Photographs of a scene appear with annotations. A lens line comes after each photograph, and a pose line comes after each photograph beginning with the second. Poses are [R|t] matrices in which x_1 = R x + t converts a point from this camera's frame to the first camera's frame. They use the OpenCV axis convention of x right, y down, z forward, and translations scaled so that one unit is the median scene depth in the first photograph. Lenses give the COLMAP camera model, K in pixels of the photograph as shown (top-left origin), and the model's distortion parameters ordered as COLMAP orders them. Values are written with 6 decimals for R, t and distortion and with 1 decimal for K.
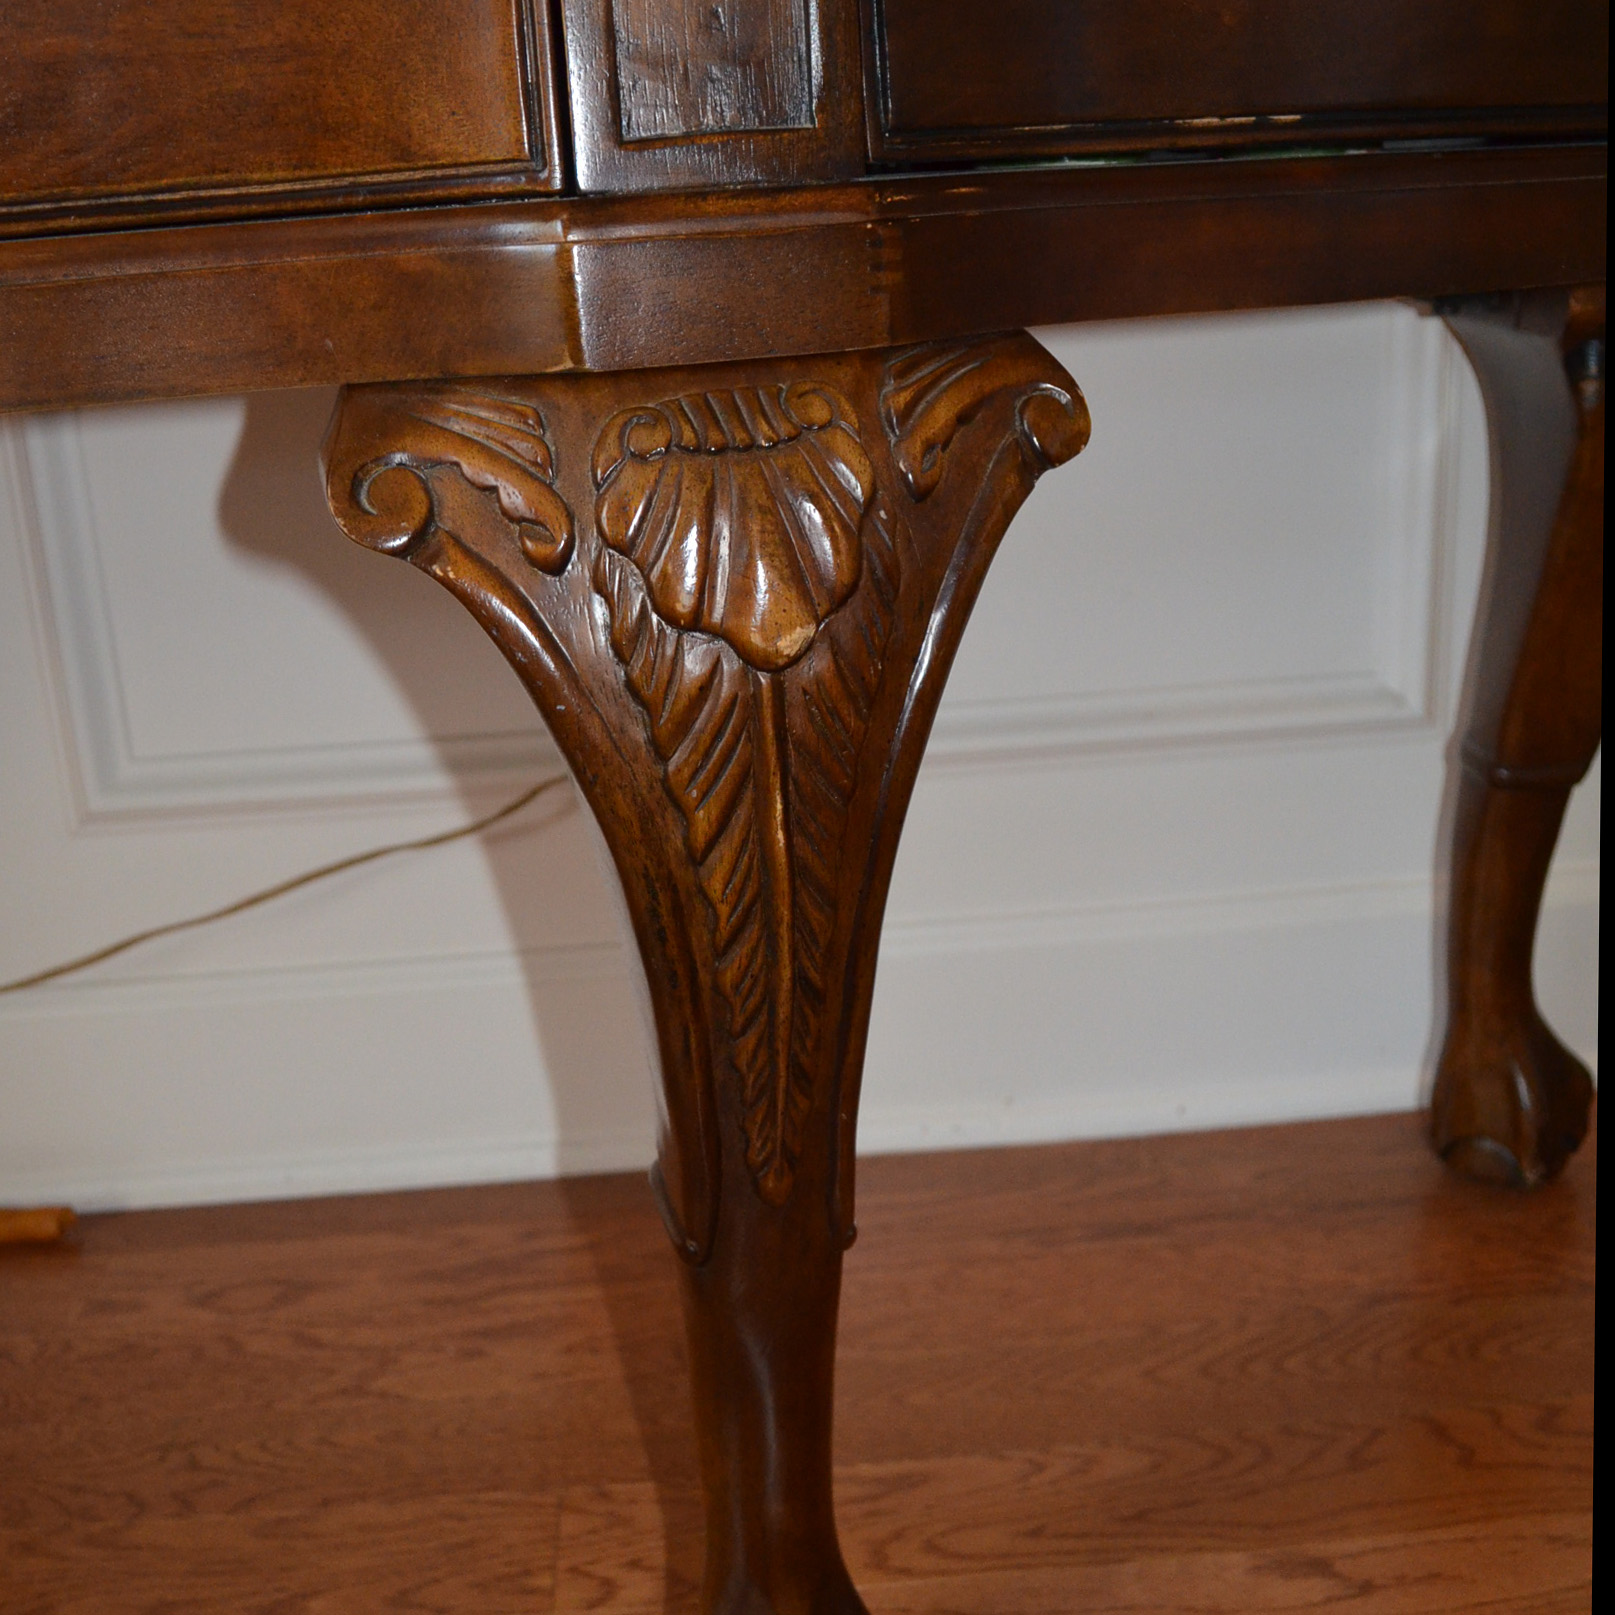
lens RADIAL K [[1925.0, 0, 800.8], [0, 1925.0, 798.8], [0, 0, 1]] dist [-0.094223, 0.000000]
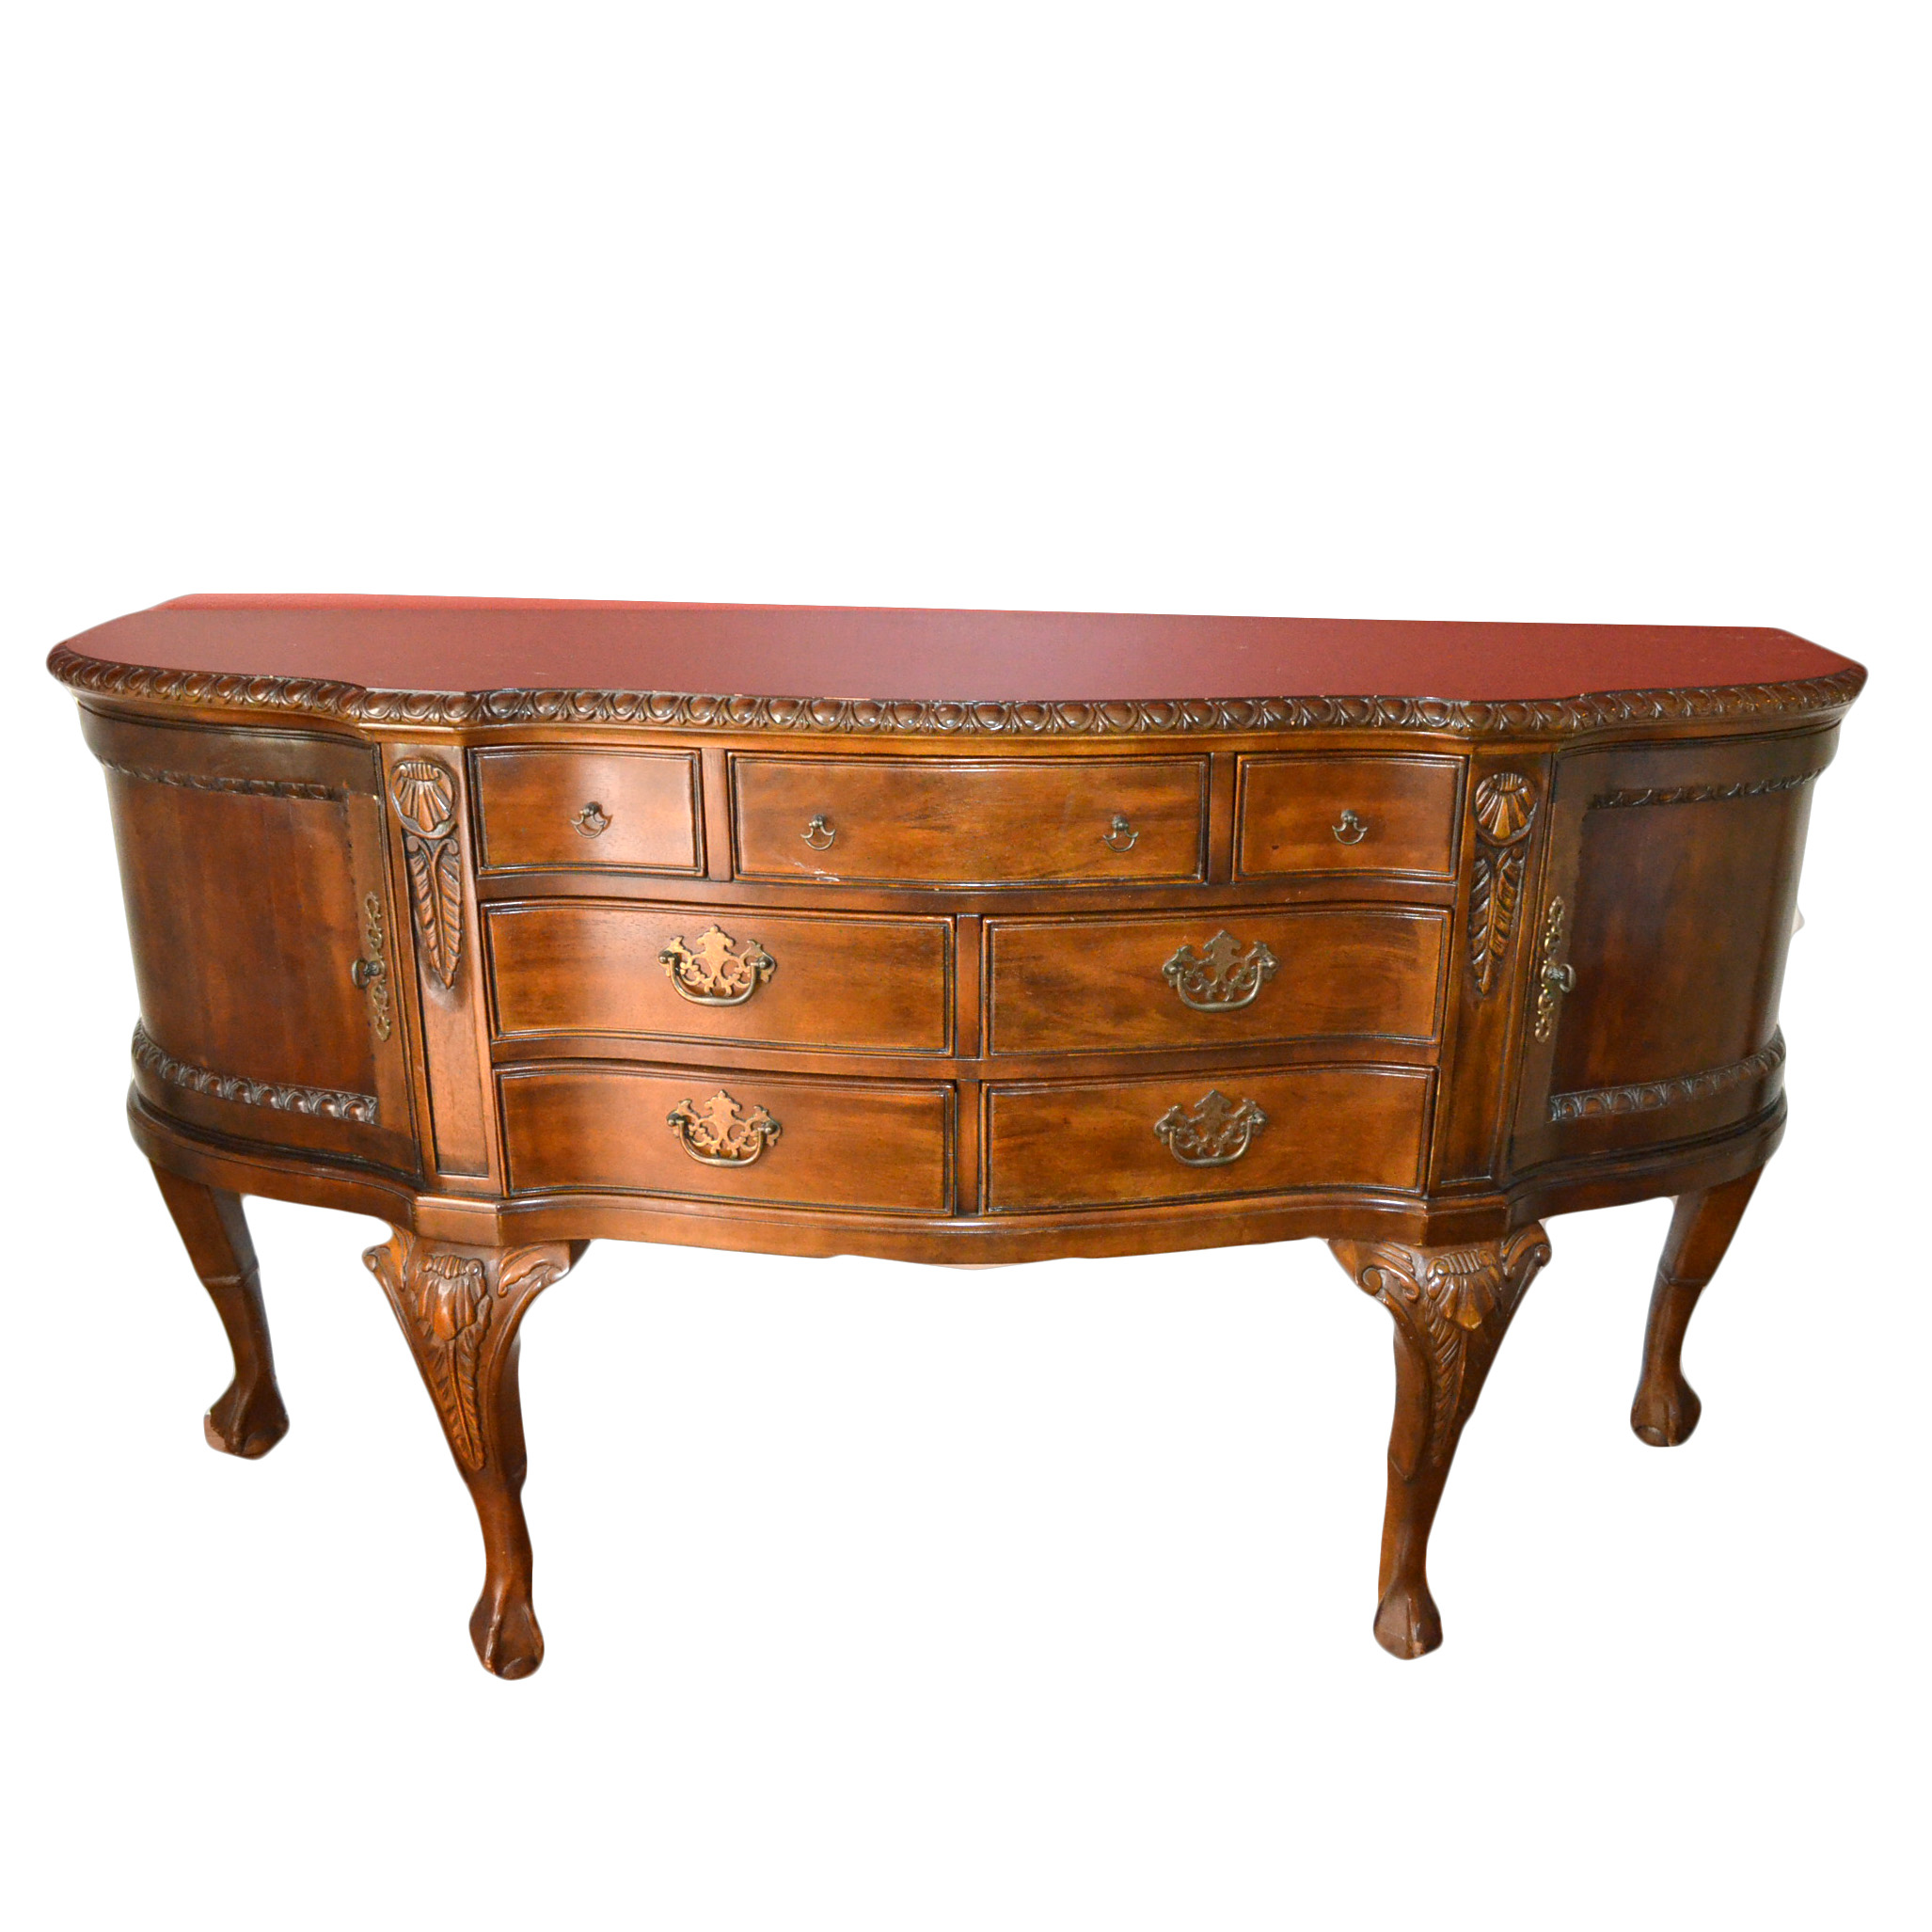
lens RADIAL K [[1922.3, 0, 975.5], [0, 1922.3, 957.4], [0, 0, 1]] dist [-0.131349, 0.000000]
pose [[0.997088, 0.075686, -0.009346, -0.578709], [-0.075371, 0.996692, 0.030416, -0.486607], [0.011618, -0.029623, 0.999494, -1.541456]]
